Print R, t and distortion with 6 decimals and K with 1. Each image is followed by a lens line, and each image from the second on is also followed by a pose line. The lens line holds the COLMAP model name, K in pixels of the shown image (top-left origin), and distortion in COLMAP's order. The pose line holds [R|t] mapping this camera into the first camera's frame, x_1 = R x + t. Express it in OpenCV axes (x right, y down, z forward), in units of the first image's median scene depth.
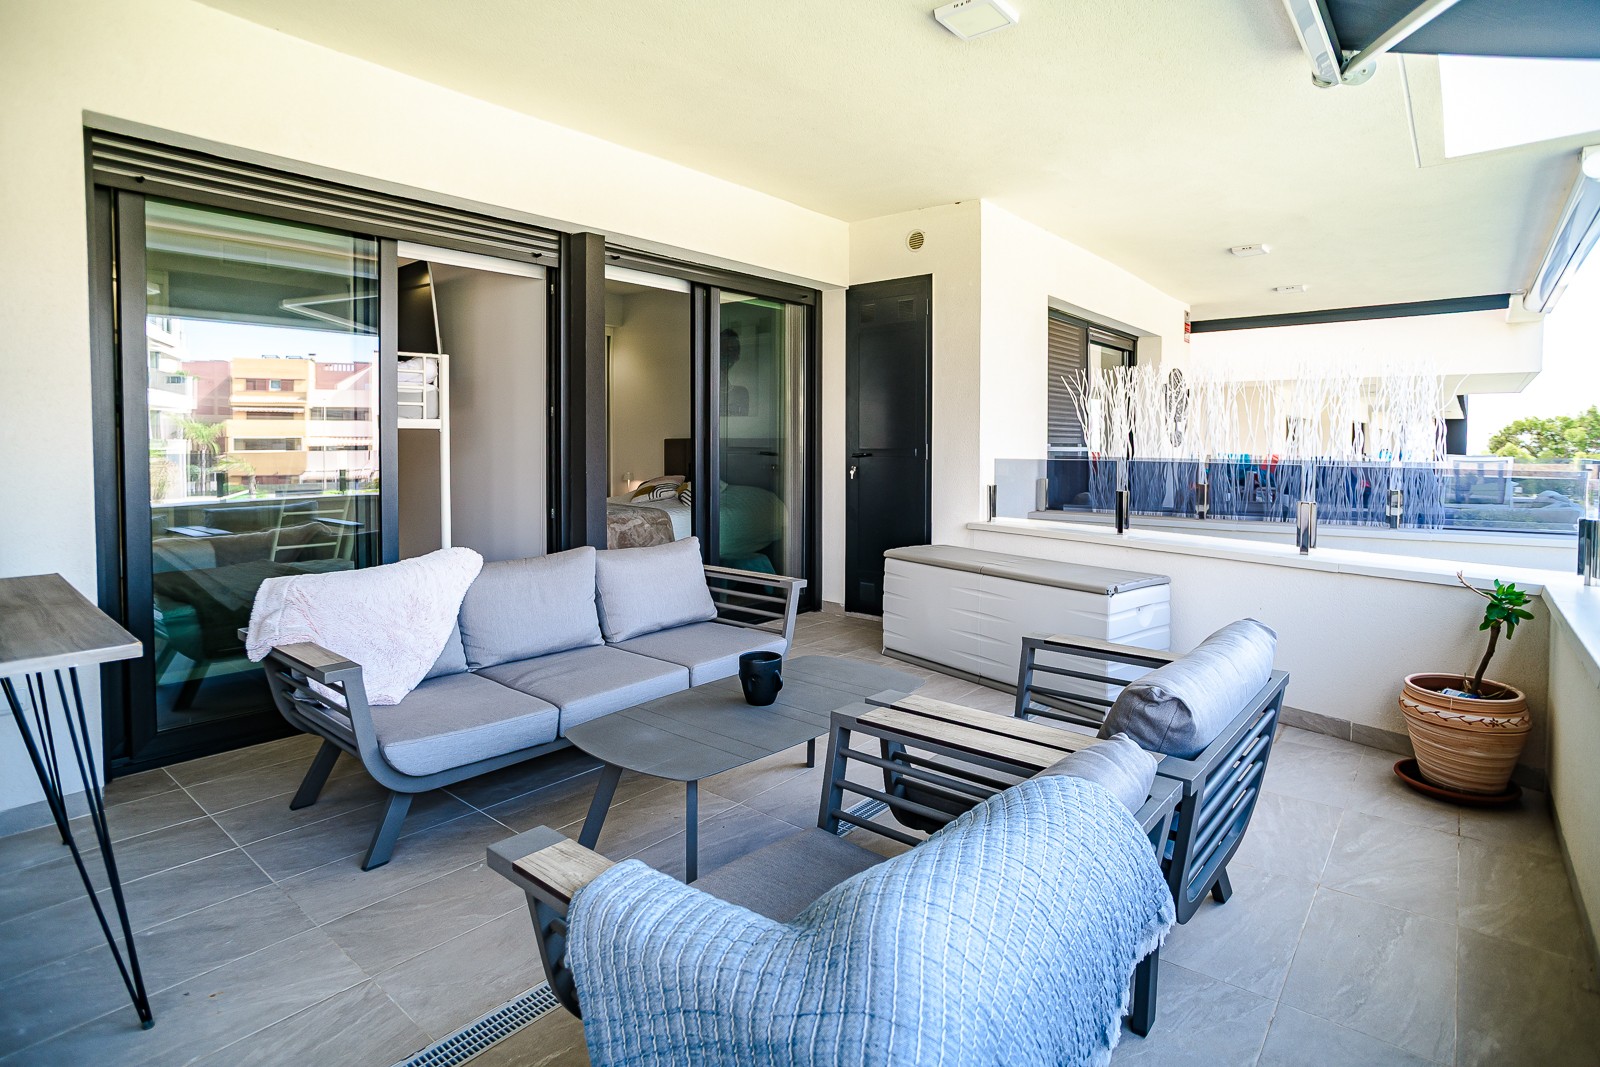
lens RADIAL K [[796.3, 0, 795.7], [0, 796.3, 480.4], [0, 0, 1]] dist [-0.038725, 0.028777]
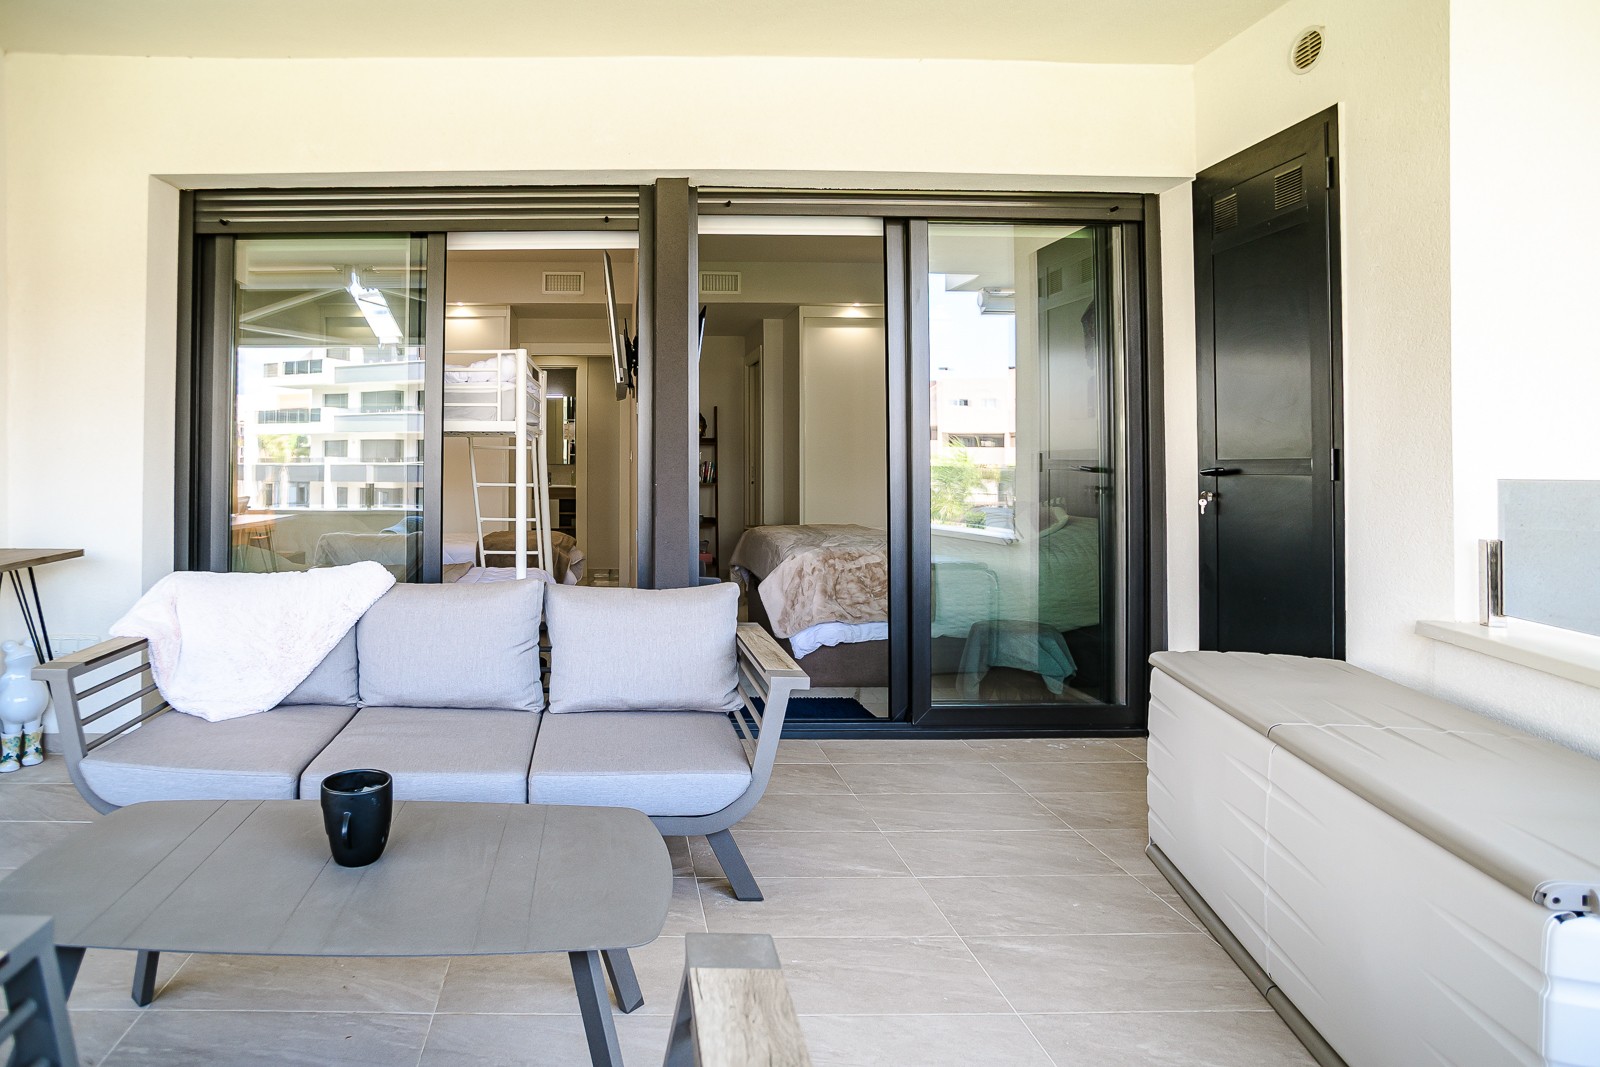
lens RADIAL K [[826.6, 0, 805.2], [0, 826.6, 474.8], [0, 0, 1]] dist [-0.035606, 0.001525]
pose [[0.665784, 0.007488, -0.746107, 0.349752], [-0.039591, 0.998896, -0.025304, -0.004833], [0.745094, 0.046386, 0.665345, 0.460792]]
